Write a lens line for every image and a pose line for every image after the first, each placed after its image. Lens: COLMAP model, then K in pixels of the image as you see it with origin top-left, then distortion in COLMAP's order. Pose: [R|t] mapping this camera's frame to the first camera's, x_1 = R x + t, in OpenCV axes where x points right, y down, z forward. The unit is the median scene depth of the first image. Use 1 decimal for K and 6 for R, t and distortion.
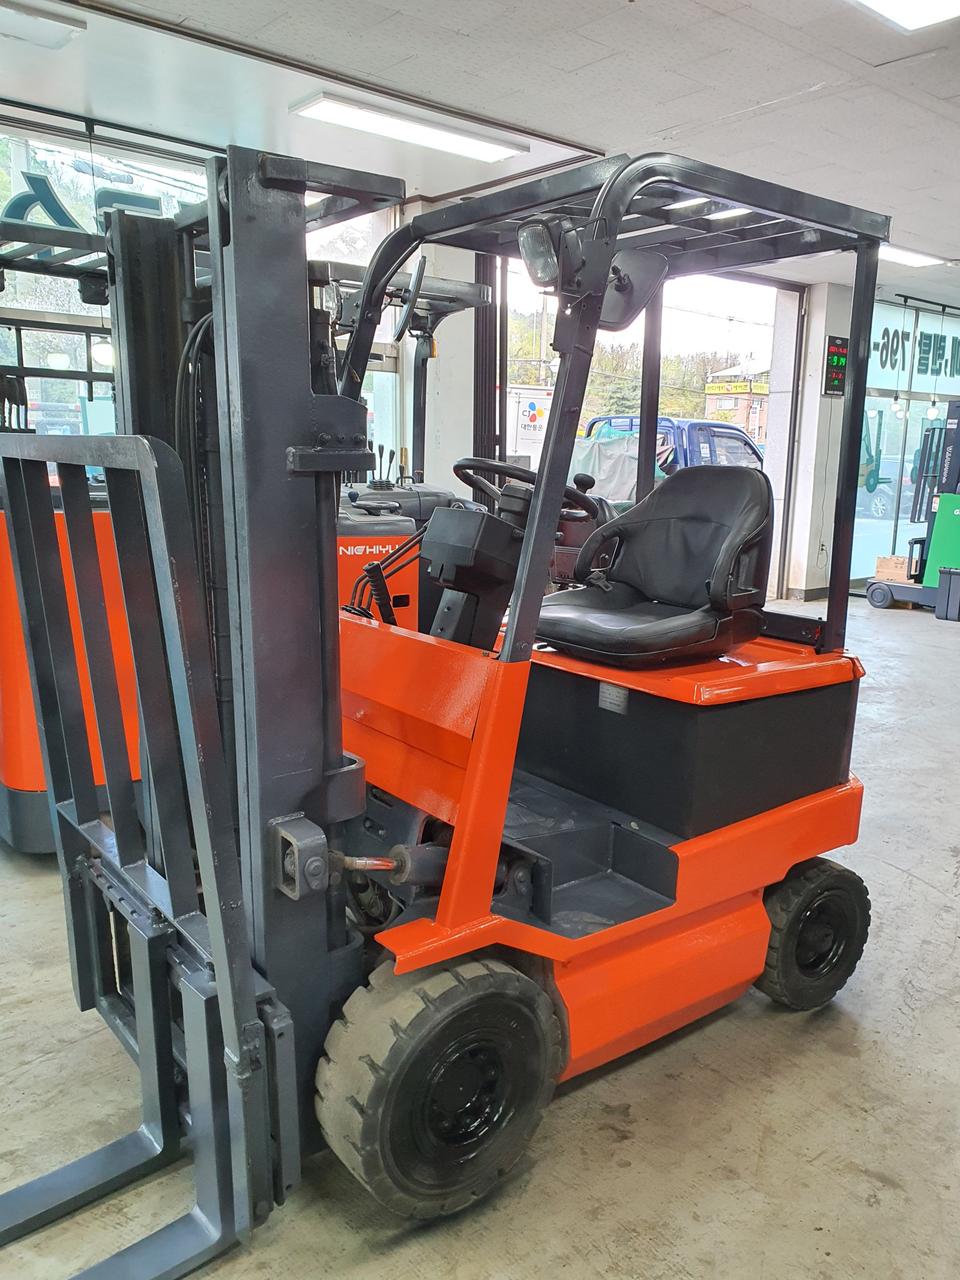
lens RADIAL K [[1007.5, 0, 505.6], [0, 1007.5, 641.3], [0, 0, 1]] dist [0.006885, 0.037688]
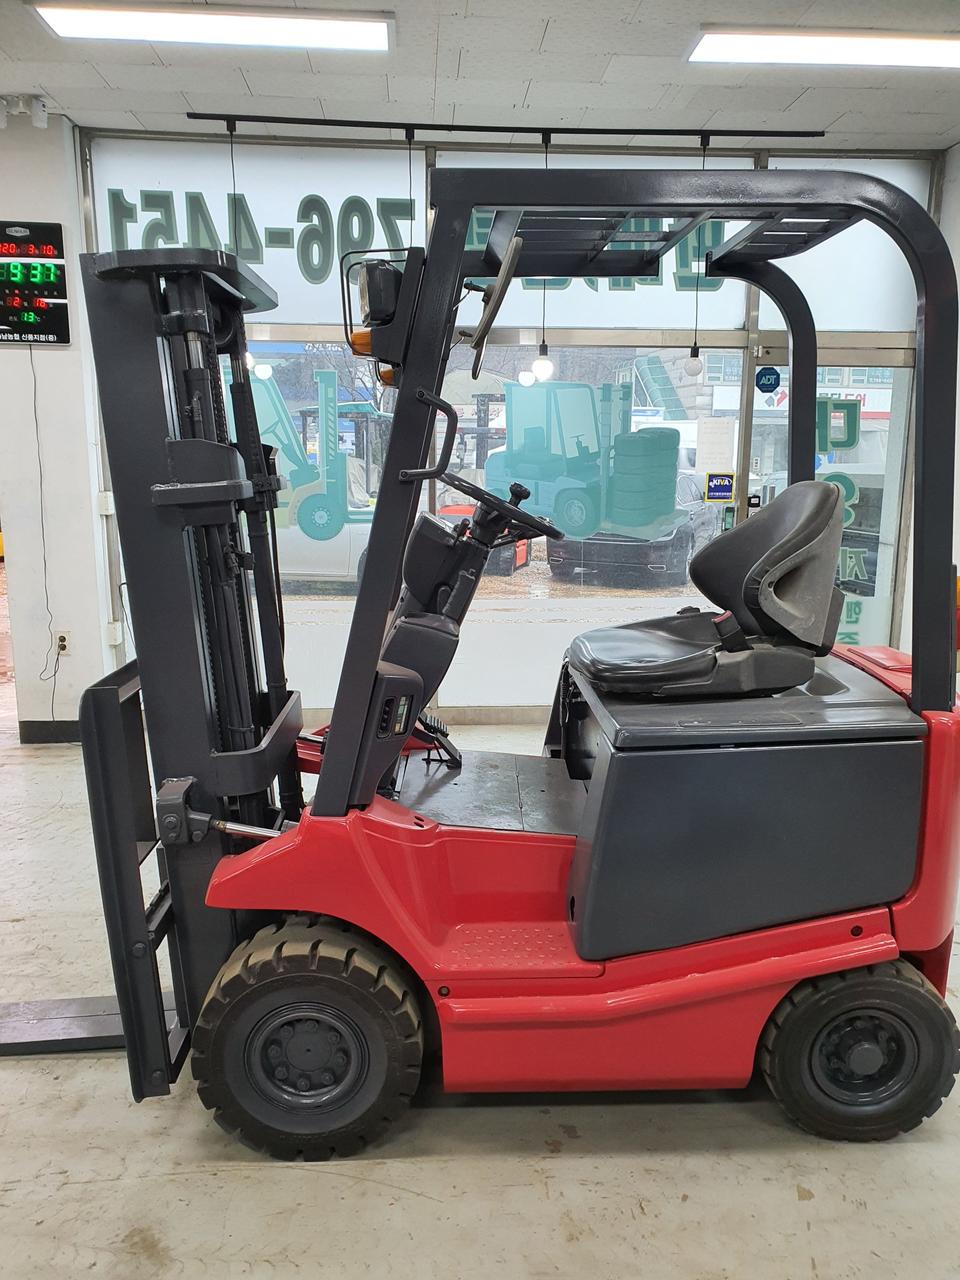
lens RADIAL K [[1007.5, 0, 505.6], [0, 1007.5, 641.3], [0, 0, 1]] dist [0.006885, 0.037688]
pose [[0.816330, 0.098967, -0.569043, 0.714046], [-0.100129, 0.994542, 0.029326, -0.119092], [0.568840, 0.033038, 0.821784, 0.640235]]
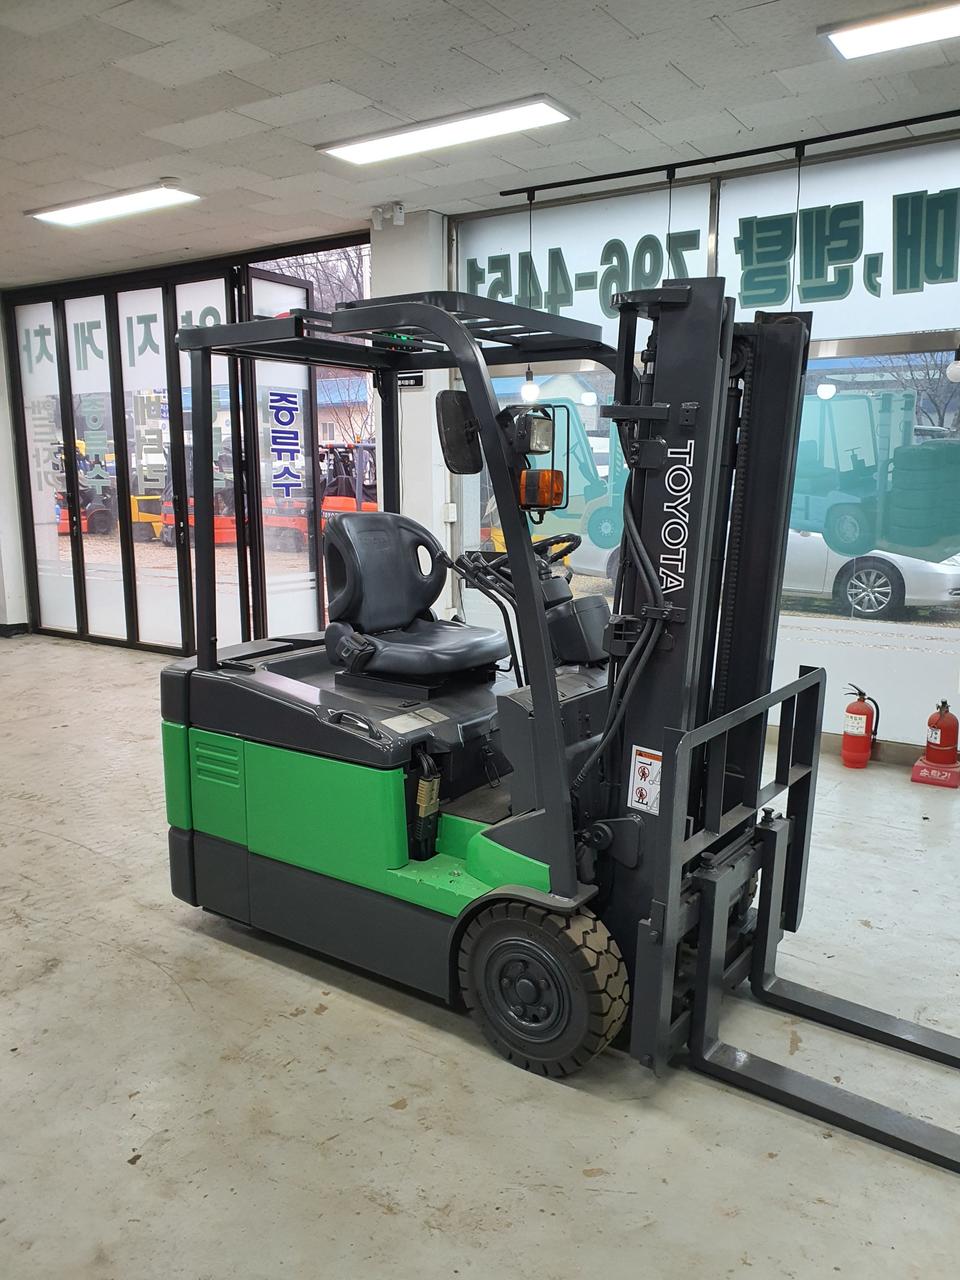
lens RADIAL K [[1007.5, 0, 505.6], [0, 1007.5, 641.3], [0, 0, 1]] dist [0.006885, 0.037688]
pose [[0.300801, 0.152932, -0.941345, 0.861894], [-0.169646, 0.979897, 0.104986, -0.141913], [0.938477, 0.128116, 0.320698, 0.769523]]
